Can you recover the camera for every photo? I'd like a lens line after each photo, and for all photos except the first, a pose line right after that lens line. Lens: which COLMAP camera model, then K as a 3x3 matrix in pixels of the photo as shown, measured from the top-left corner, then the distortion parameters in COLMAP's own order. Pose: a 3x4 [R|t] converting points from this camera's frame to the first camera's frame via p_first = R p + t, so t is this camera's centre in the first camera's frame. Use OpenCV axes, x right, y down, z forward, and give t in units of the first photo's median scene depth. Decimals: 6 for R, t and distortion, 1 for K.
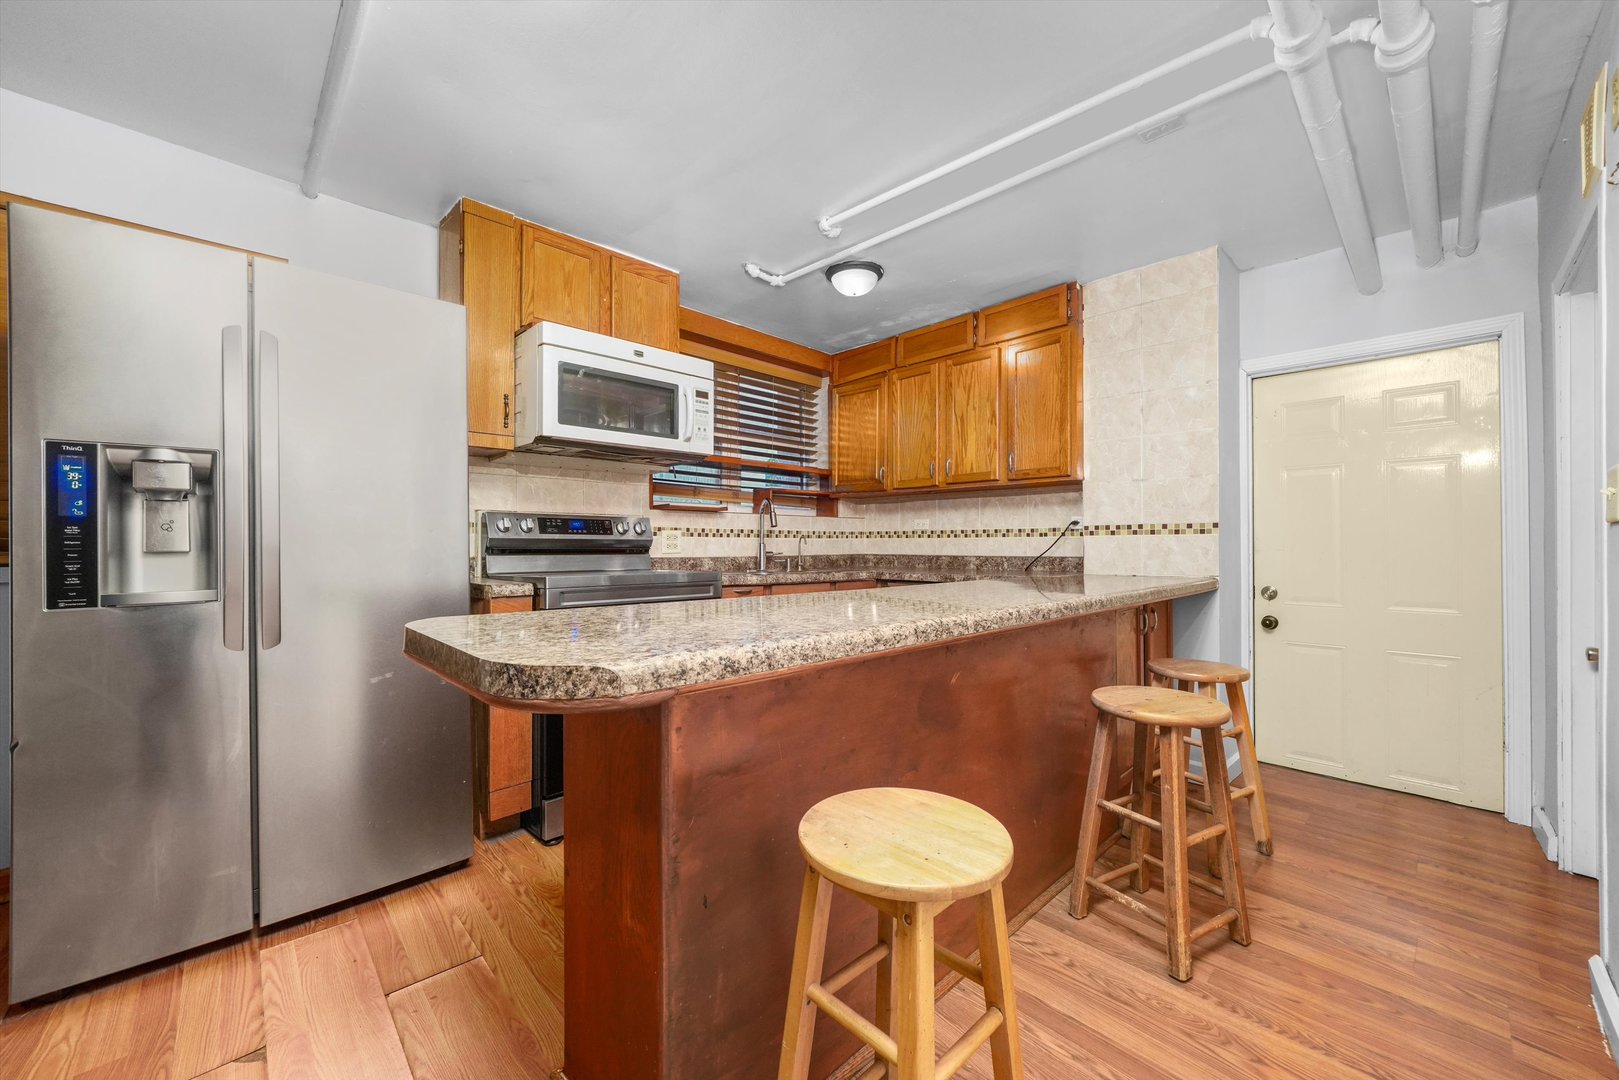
lens RADIAL K [[598.9, 0, 807.4], [0, 598.9, 537.6], [0, 0, 1]] dist [-0.018055, 0.000270]
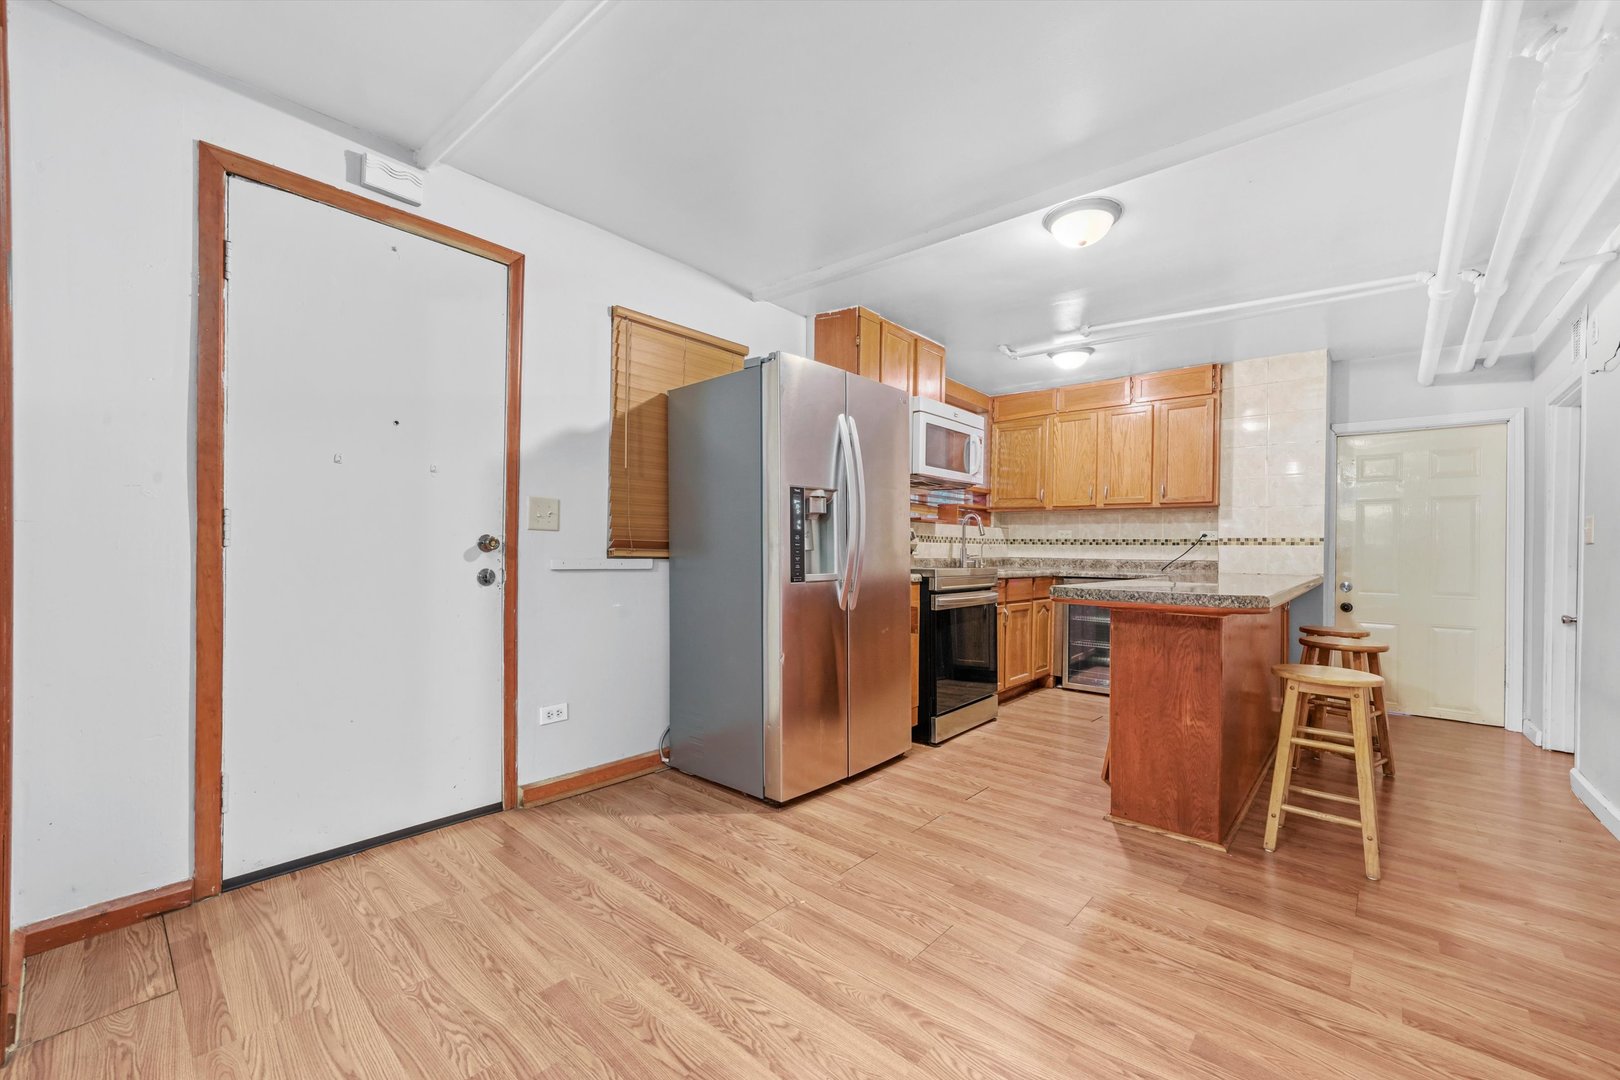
lens RADIAL K [[640.7, 0, 803.7], [0, 640.7, 551.0], [0, 0, 1]] dist [-0.006047, -0.000113]
pose [[0.996220, 0.010827, 0.086188, -0.630687], [-0.012279, 0.999791, 0.016338, -0.002356], [-0.085993, -0.017334, 0.996145, -0.403742]]
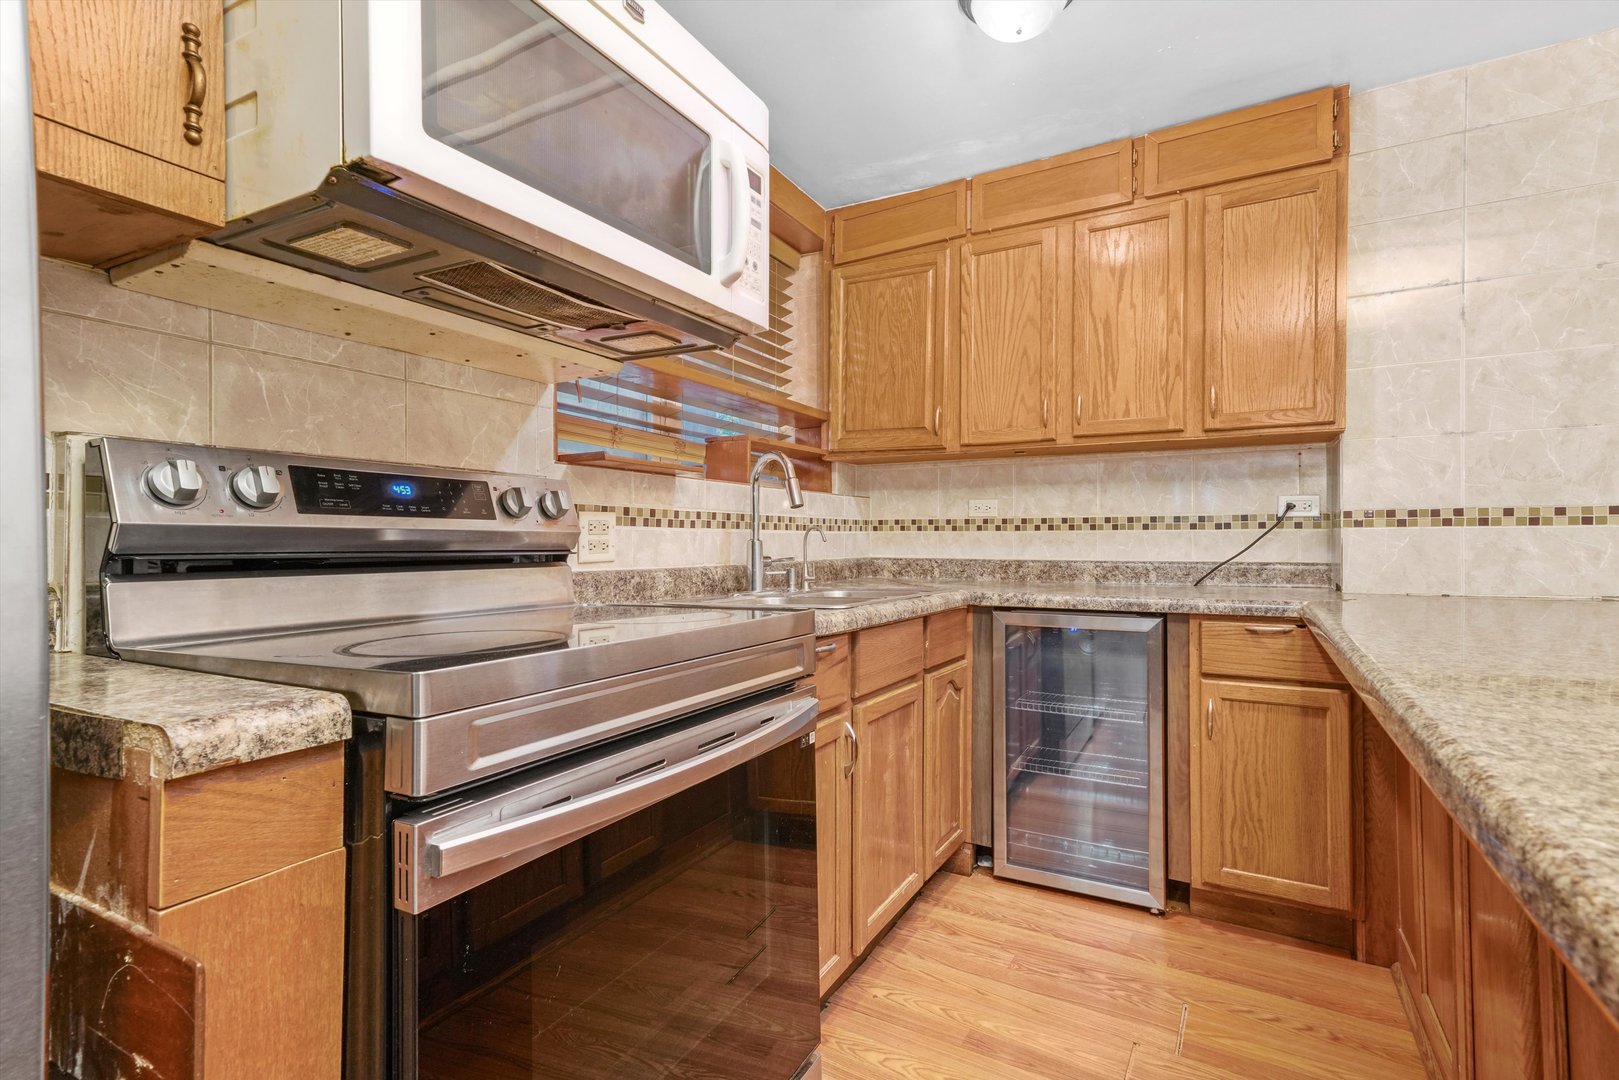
lens RADIAL K [[739.1, 0, 798.9], [0, 739.1, 537.9], [0, 0, 1]] dist [0.001940, -0.001241]
pose [[0.960460, 0.000901, 0.278416, -0.253223], [-0.003172, 0.999965, 0.007704, 0.003027], [-0.278399, -0.008283, 0.960430, 0.449284]]
